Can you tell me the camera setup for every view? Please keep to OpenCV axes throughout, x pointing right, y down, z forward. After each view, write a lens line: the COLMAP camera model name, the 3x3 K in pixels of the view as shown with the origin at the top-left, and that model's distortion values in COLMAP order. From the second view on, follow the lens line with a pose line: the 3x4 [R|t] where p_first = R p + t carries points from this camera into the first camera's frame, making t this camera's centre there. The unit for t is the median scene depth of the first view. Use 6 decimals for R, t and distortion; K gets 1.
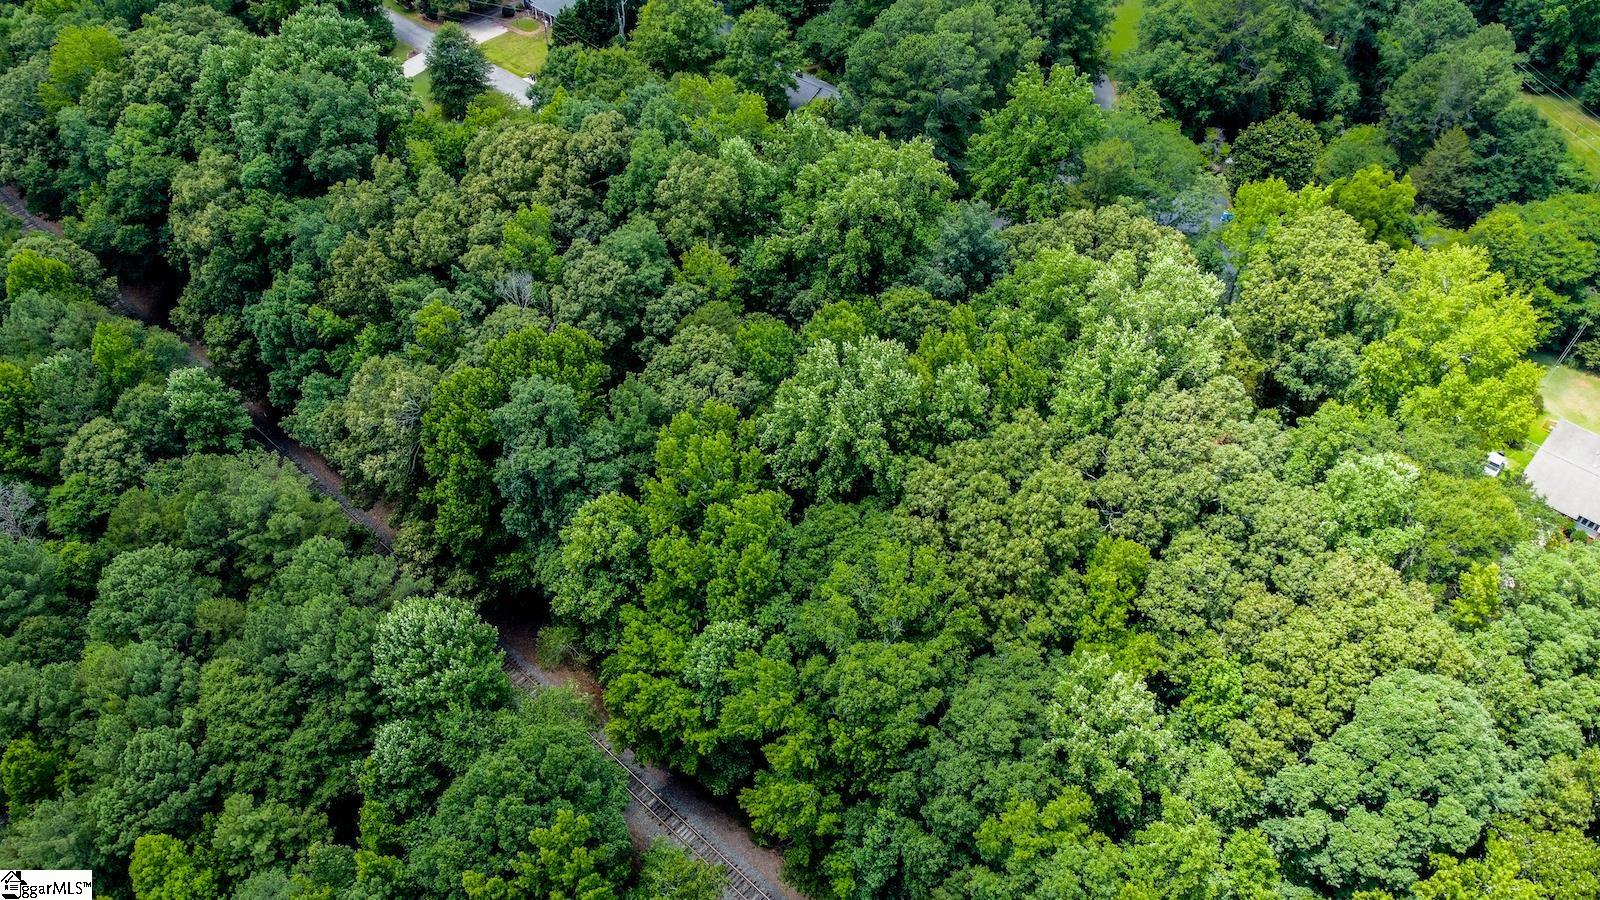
lens RADIAL K [[1225.0, 0, 800.0], [0, 1225.0, 450.0], [0, 0, 1]] dist [0.008470, 0.002268]
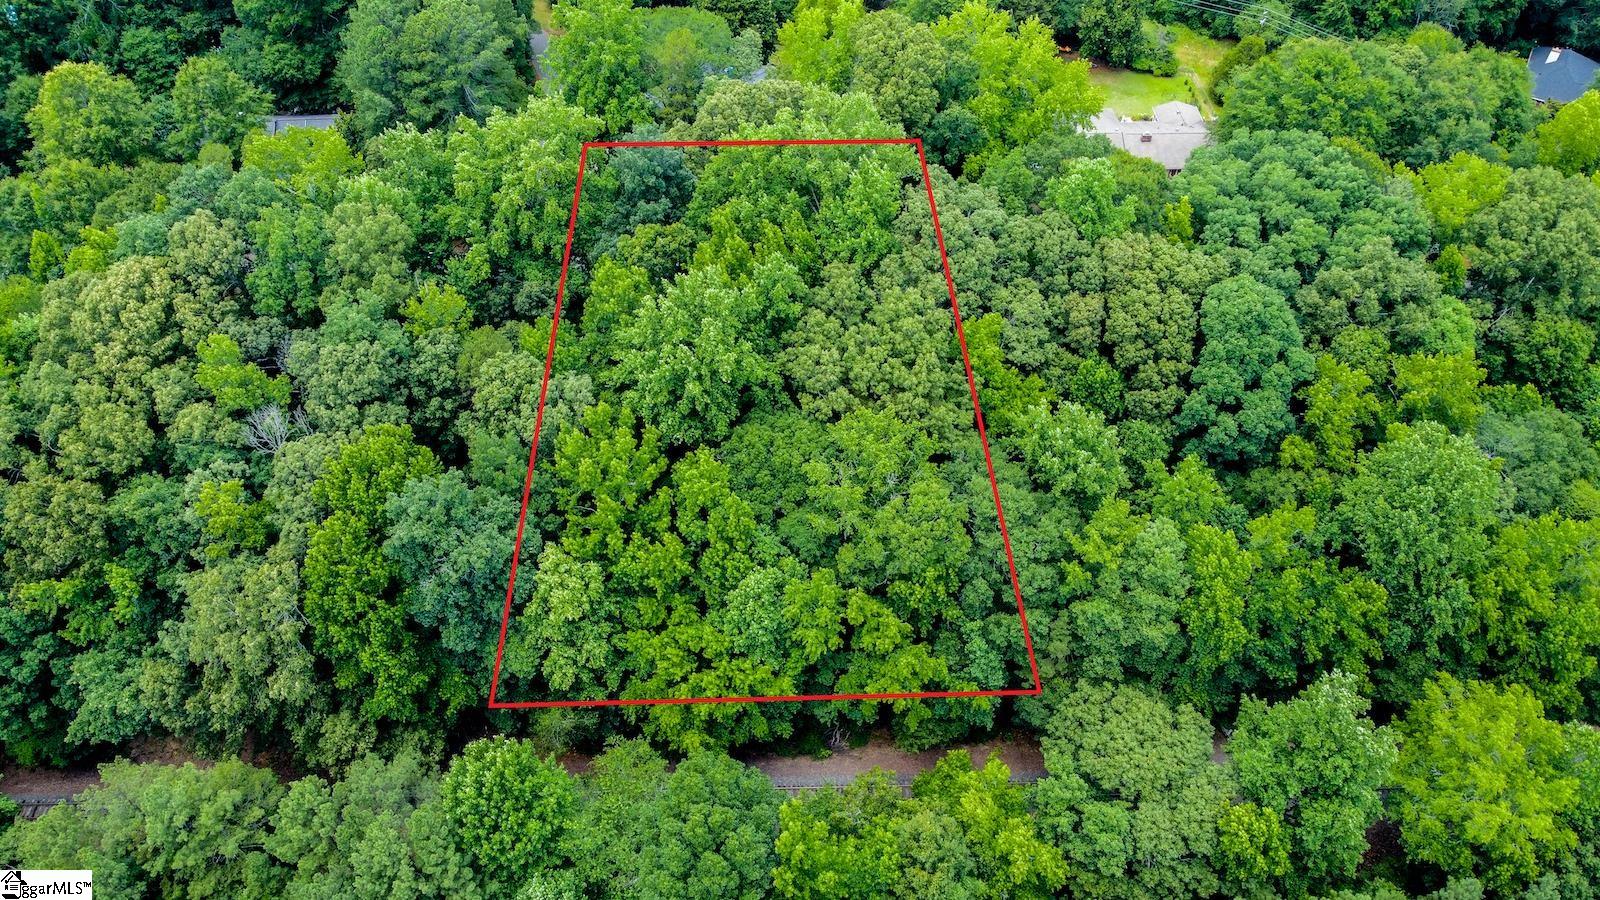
lens RADIAL K [[1225.0, 0, 800.0], [0, 1225.0, 450.0], [0, 0, 1]] dist [0.008470, 0.002268]
pose [[0.713789, -0.518252, 0.471084, -0.417057], [0.493039, 0.849550, 0.187556, -0.107617], [-0.497410, 0.098387, 0.861918, 0.091233]]
